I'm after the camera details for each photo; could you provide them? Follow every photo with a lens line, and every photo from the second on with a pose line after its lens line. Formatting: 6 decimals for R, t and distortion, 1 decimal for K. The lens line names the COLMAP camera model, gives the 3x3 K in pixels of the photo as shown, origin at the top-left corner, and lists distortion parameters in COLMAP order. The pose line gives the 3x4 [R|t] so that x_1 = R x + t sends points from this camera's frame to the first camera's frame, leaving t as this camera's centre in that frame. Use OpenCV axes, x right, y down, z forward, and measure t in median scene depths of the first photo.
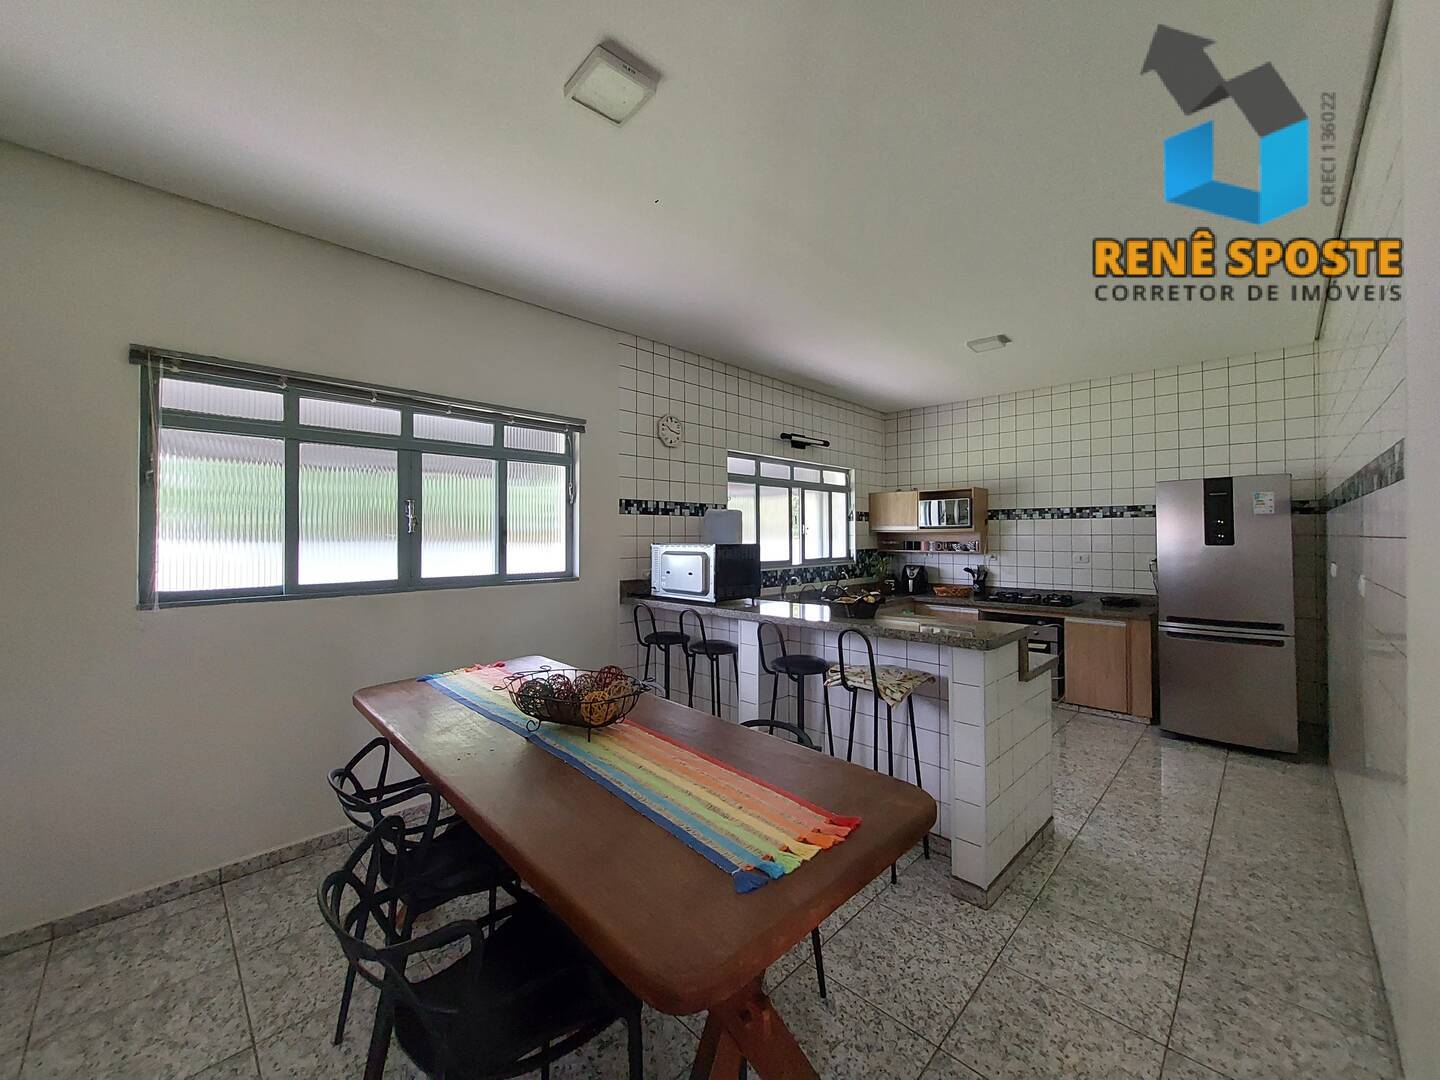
lens RADIAL K [[558.9, 0, 686.3], [0, 558.9, 528.0], [0, 0, 1]] dist [-0.032047, 0.000311]
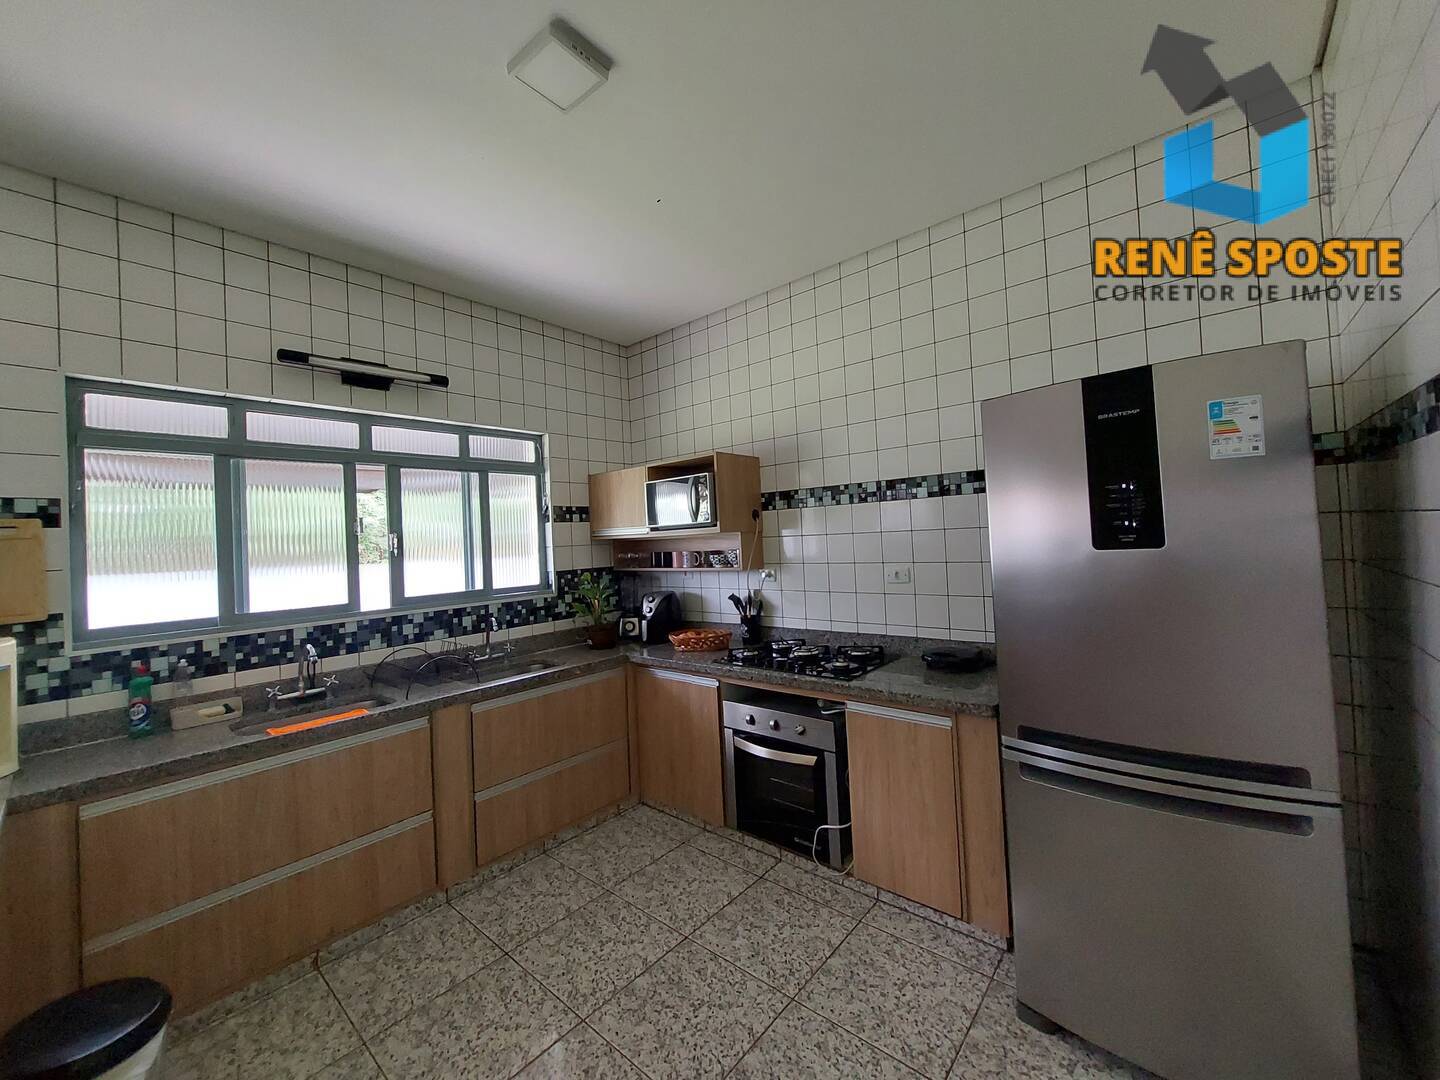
lens RADIAL K [[566.4, 0, 718.9], [0, 566.4, 520.0], [0, 0, 1]] dist [0.001612, 0.000168]
pose [[0.995290, -0.040754, 0.087956, 0.432614], [0.042830, 0.998844, -0.021845, 0.005592], [-0.086964, 0.025510, 0.995885, 0.403348]]
